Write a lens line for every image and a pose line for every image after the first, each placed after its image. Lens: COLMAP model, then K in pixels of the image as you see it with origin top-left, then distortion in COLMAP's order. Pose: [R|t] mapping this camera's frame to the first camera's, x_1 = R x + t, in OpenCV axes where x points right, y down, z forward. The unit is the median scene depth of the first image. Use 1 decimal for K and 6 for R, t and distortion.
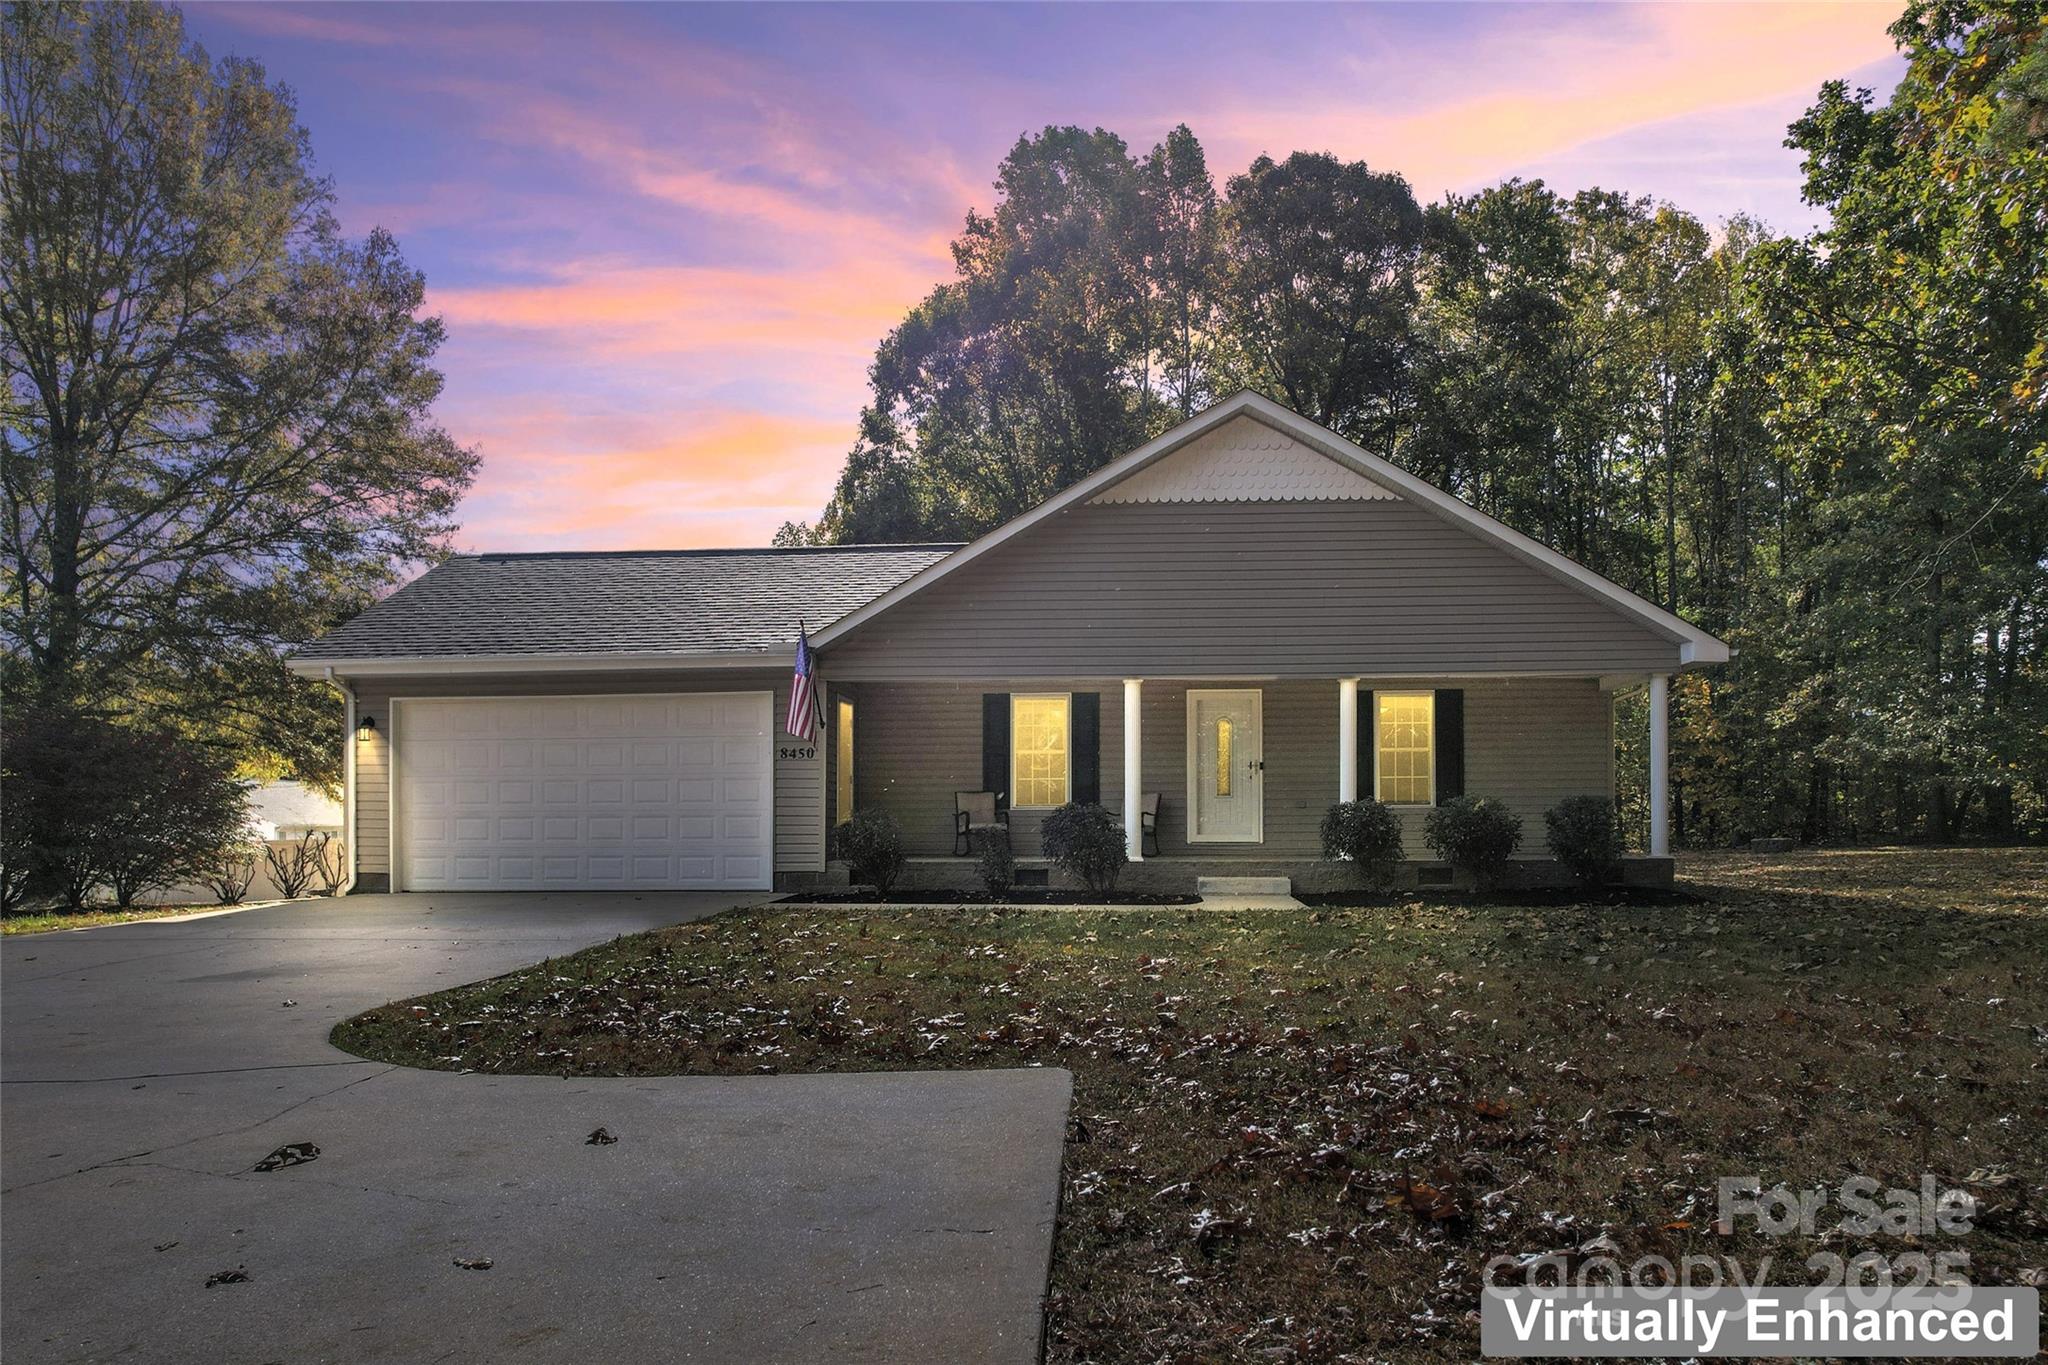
lens RADIAL K [[1346.2, 0, 1072.1], [0, 1346.2, 742.0], [0, 0, 1]] dist [-0.034829, -0.000095]
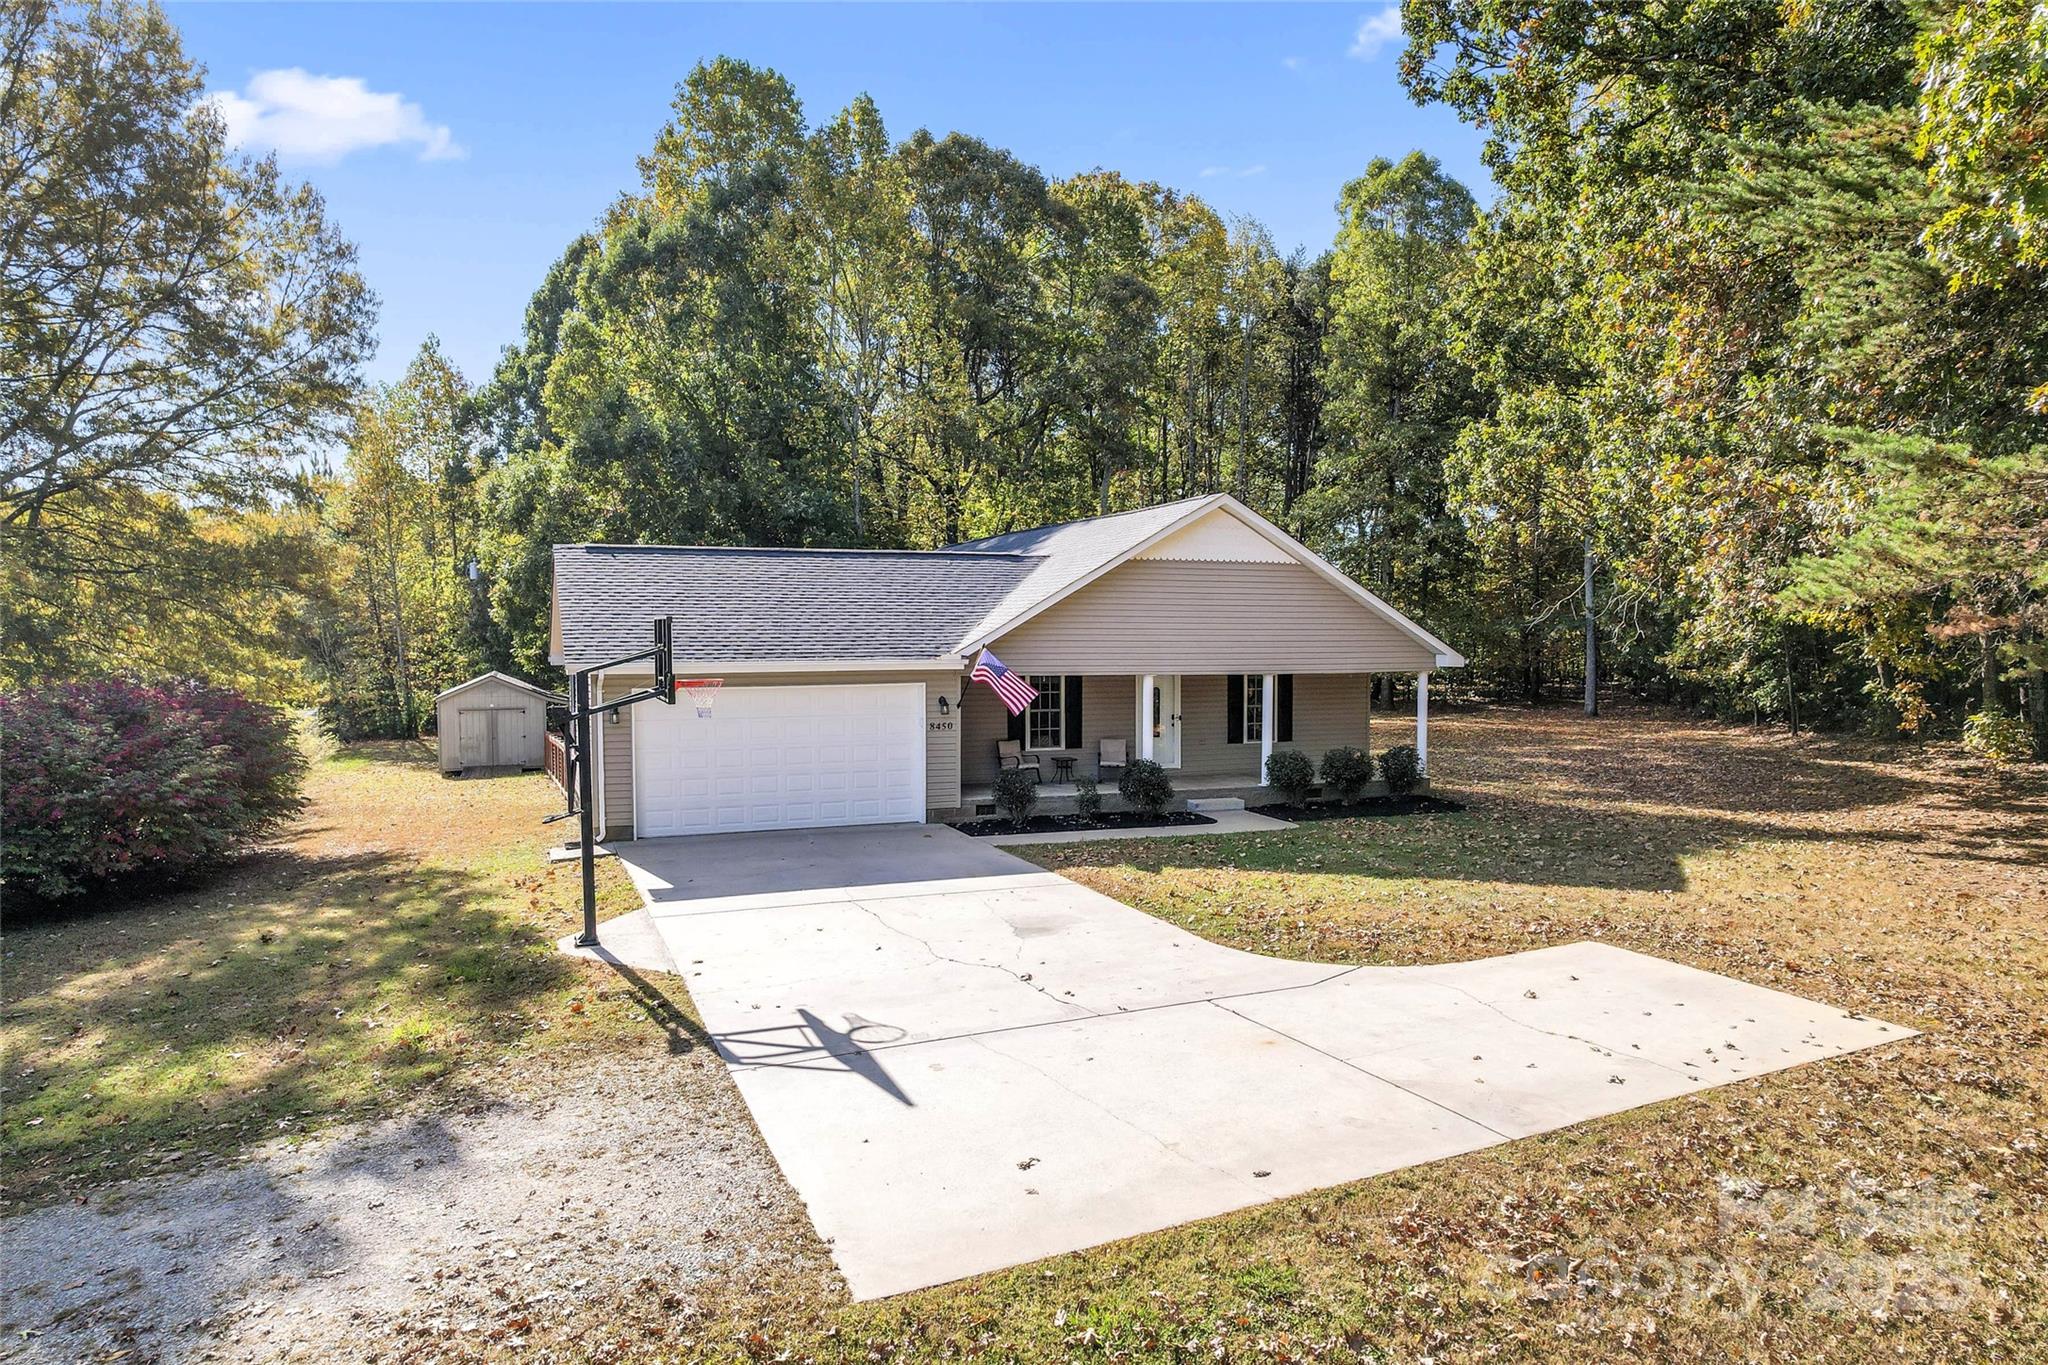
lens RADIAL K [[1292.4, 0, 1020.9], [0, 1292.4, 673.8], [0, 0, 1]] dist [0.000733, 0.000960]
pose [[0.912853, -0.011717, 0.408121, -0.502118], [-0.024986, 0.996112, 0.084484, -0.122112], [-0.407523, -0.087319, 0.909011, -0.214601]]
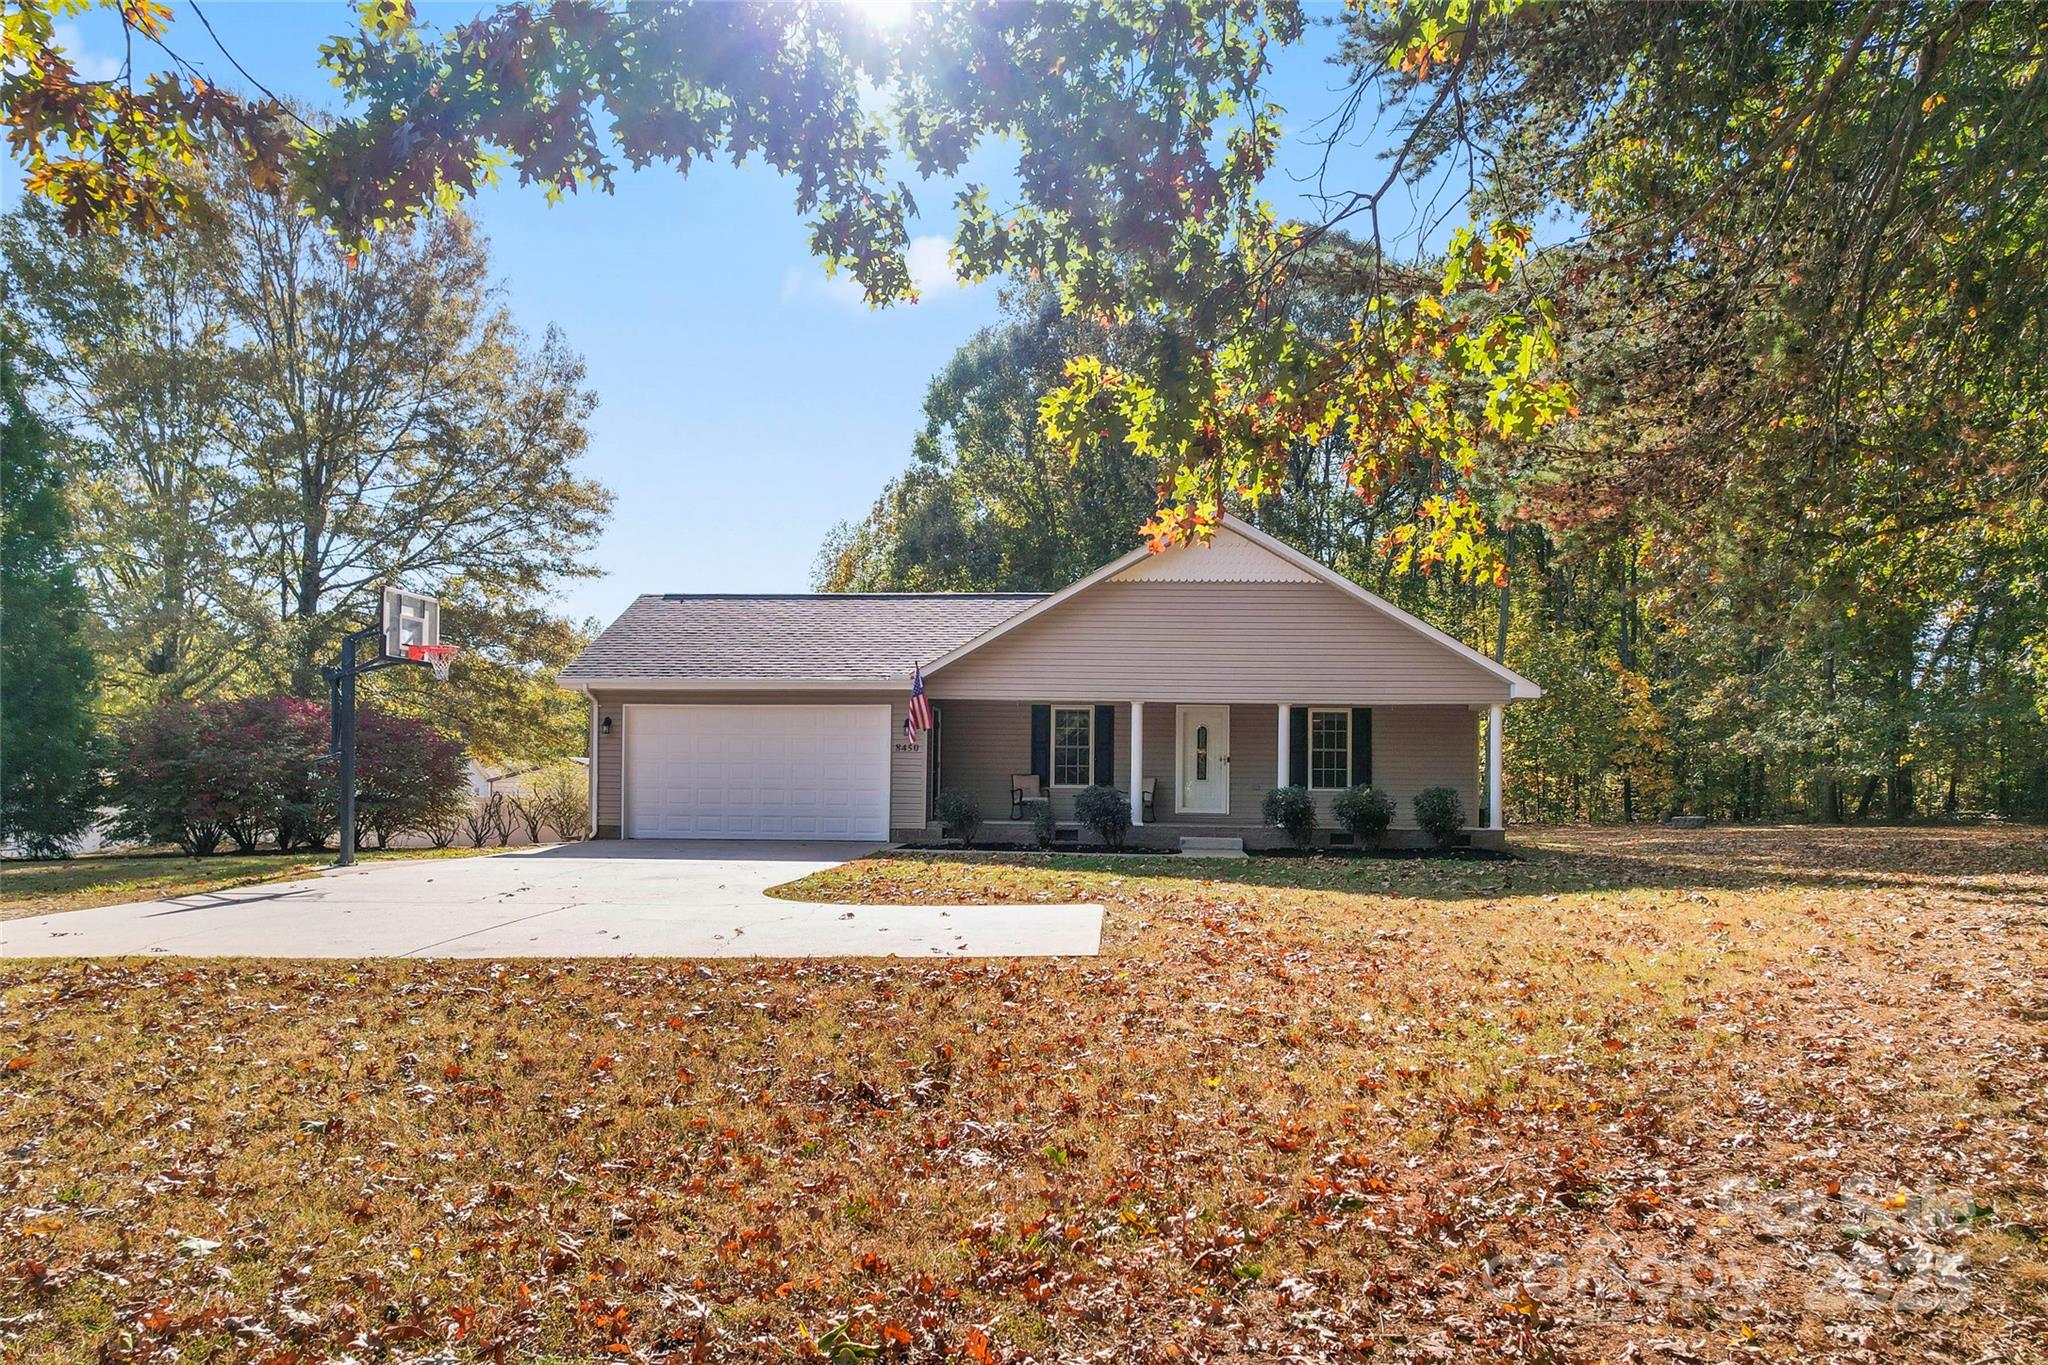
lens RADIAL K [[1314.3, 0, 1019.7], [0, 1314.3, 685.0], [0, 0, 1]] dist [-0.001351, 0.000191]
pose [[0.998551, 0.011326, -0.052617, -0.005621], [-0.012235, 0.999781, -0.016978, -0.028216], [0.052413, 0.017597, 0.998470, -0.321842]]
